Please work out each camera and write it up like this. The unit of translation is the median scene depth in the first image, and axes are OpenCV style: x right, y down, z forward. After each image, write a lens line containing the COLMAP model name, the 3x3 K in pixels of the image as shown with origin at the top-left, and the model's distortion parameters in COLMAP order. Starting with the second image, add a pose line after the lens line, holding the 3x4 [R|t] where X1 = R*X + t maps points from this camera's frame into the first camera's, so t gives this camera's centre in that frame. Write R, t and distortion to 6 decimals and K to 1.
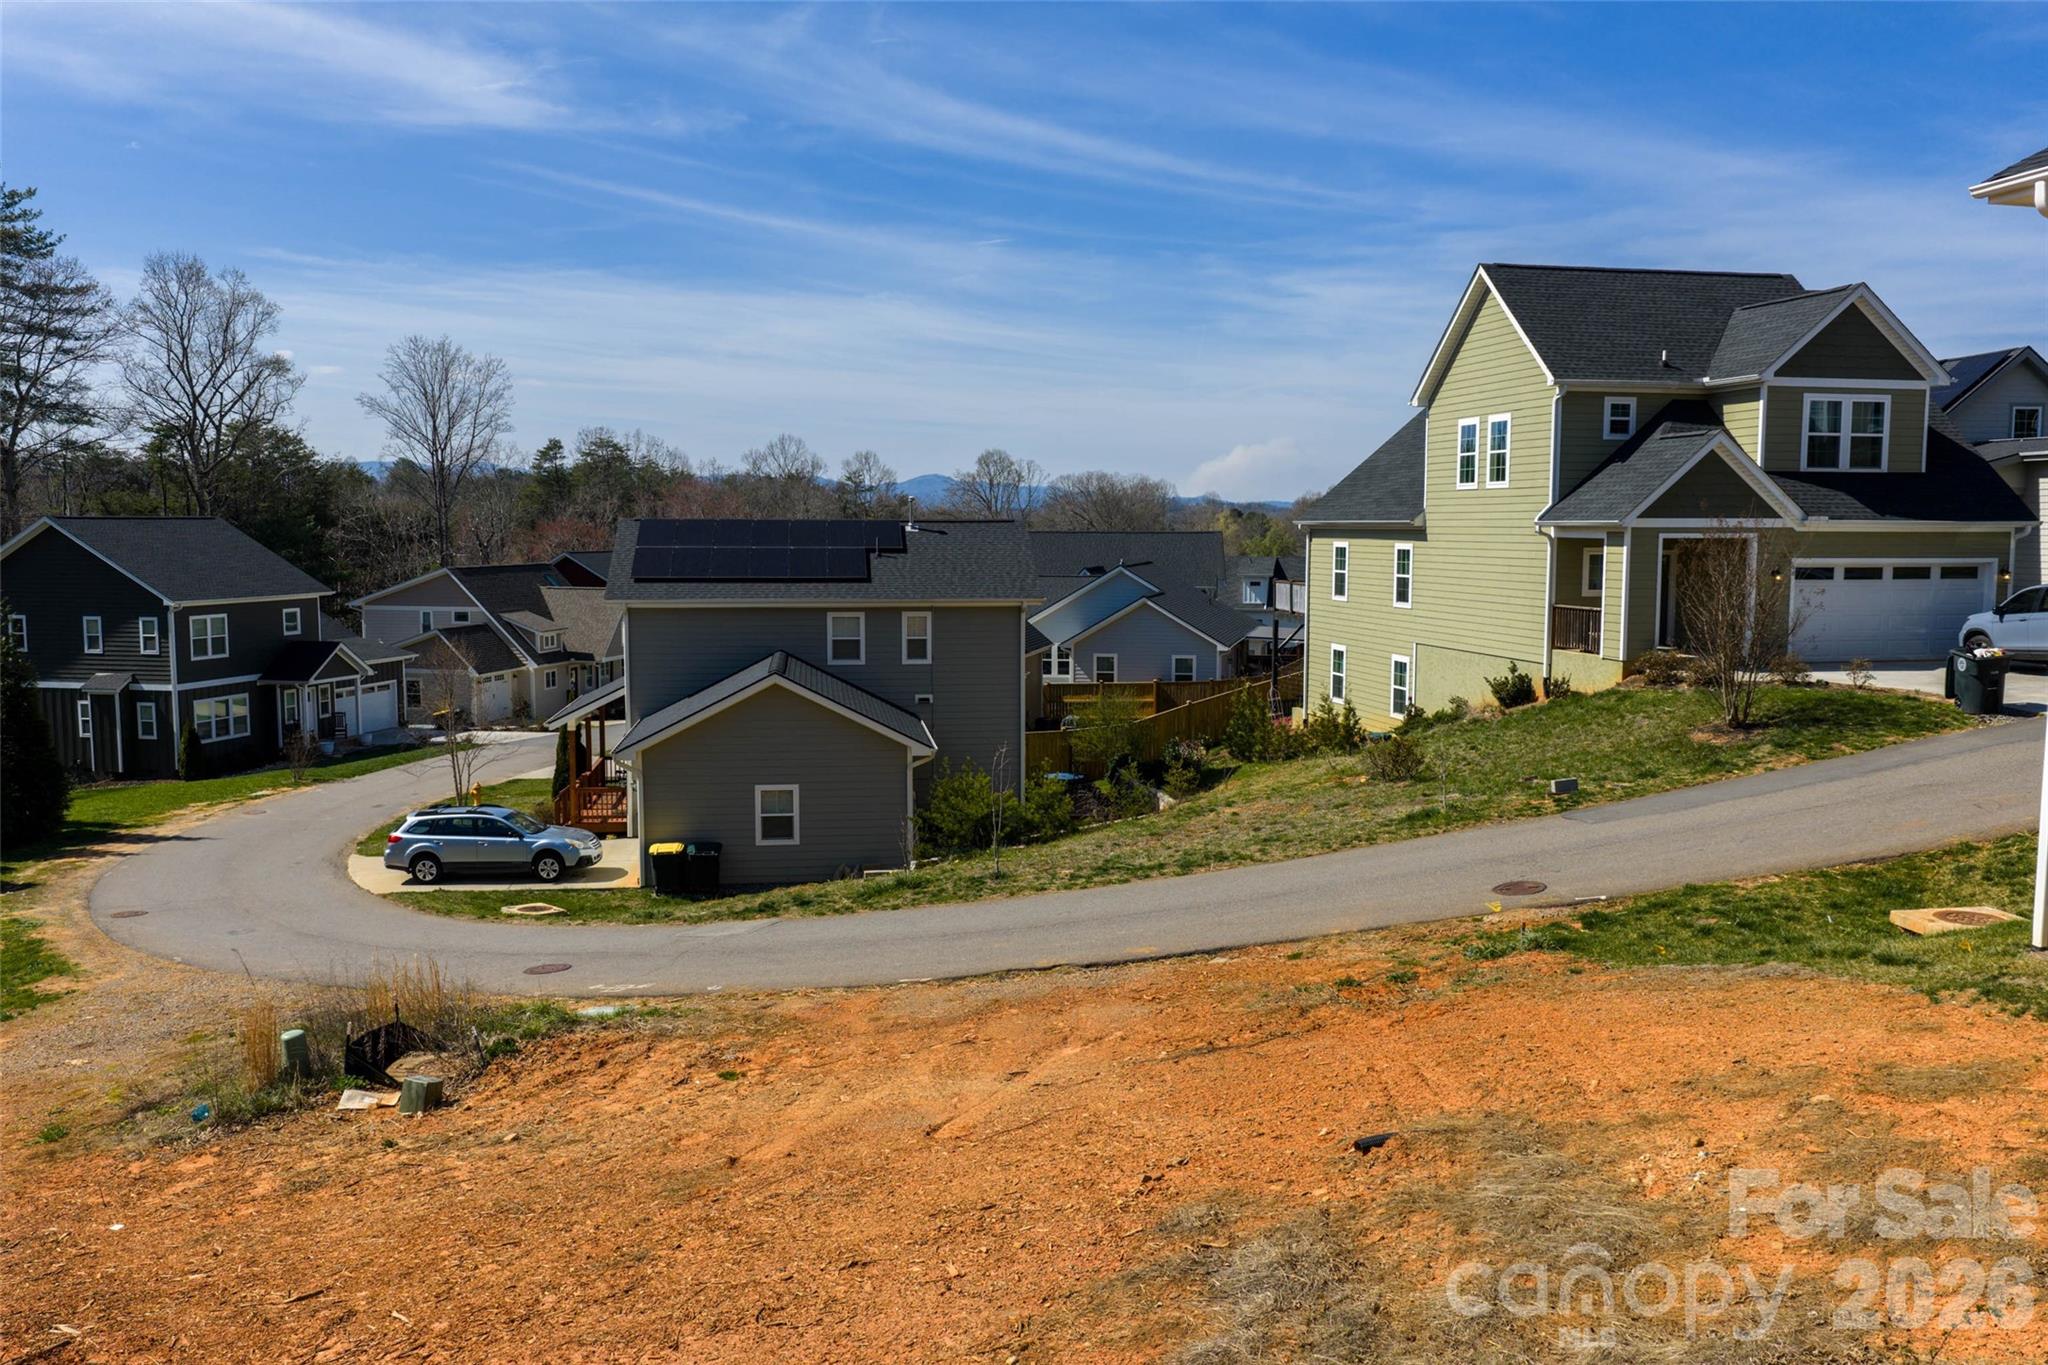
lens RADIAL K [[1716.7, 0, 1024.0], [0, 1716.7, 682.5], [0, 0, 1]] dist [0.067953, -0.064968]
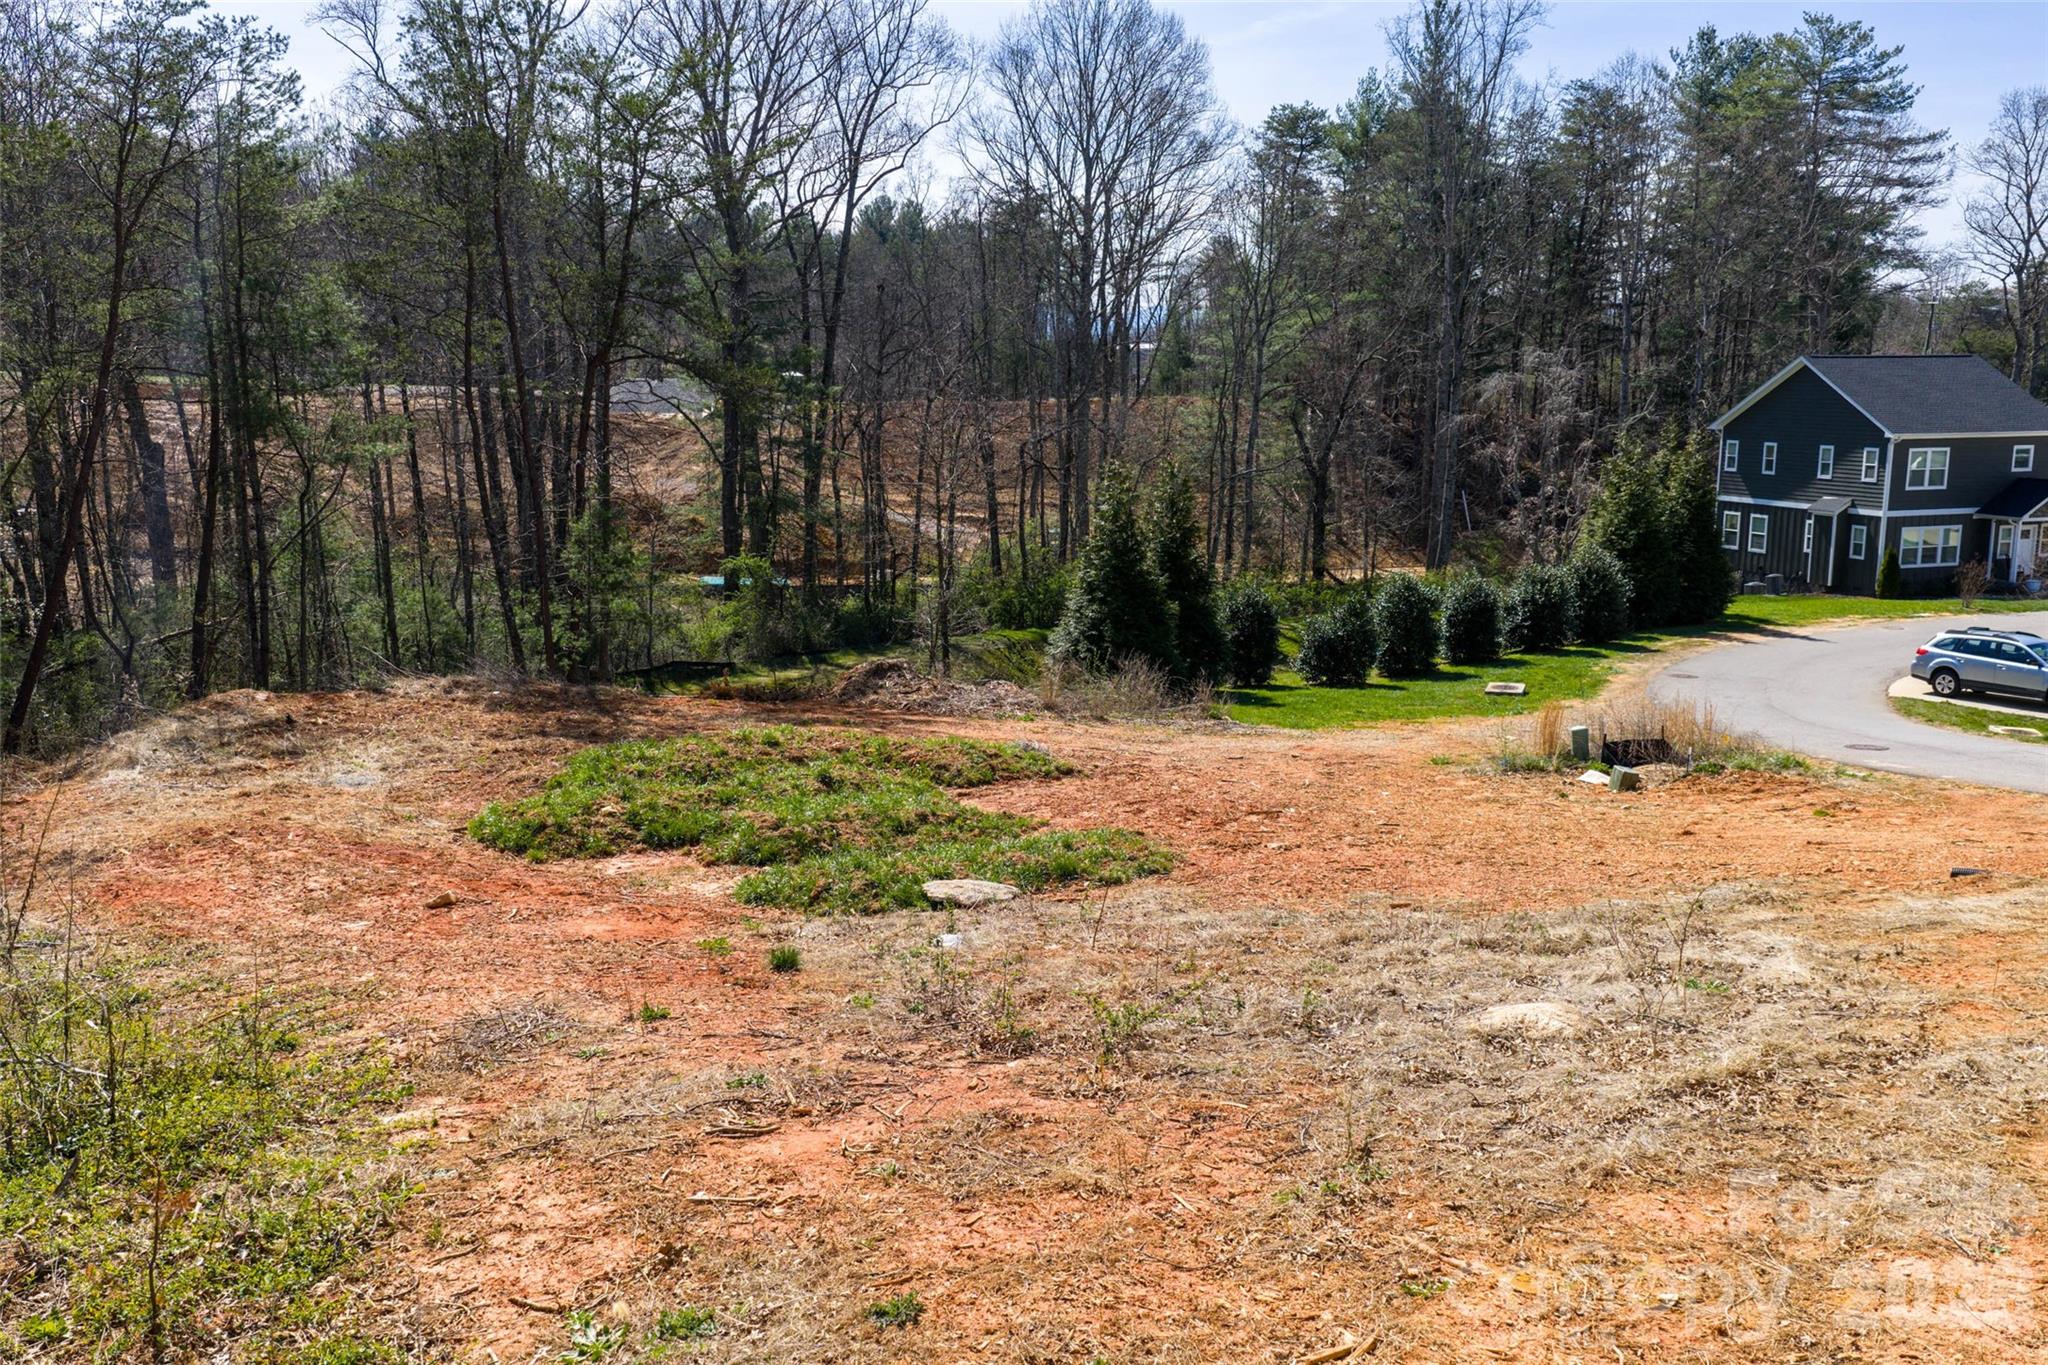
lens RADIAL K [[1716.7, 0, 1024.0], [0, 1716.7, 682.5], [0, 0, 1]] dist [0.067953, -0.064968]
pose [[0.521870, 0.152447, -0.839293, 0.158931], [-0.077687, 0.988306, 0.131208, 0.006299], [0.849480, -0.003272, 0.527610, -0.033174]]
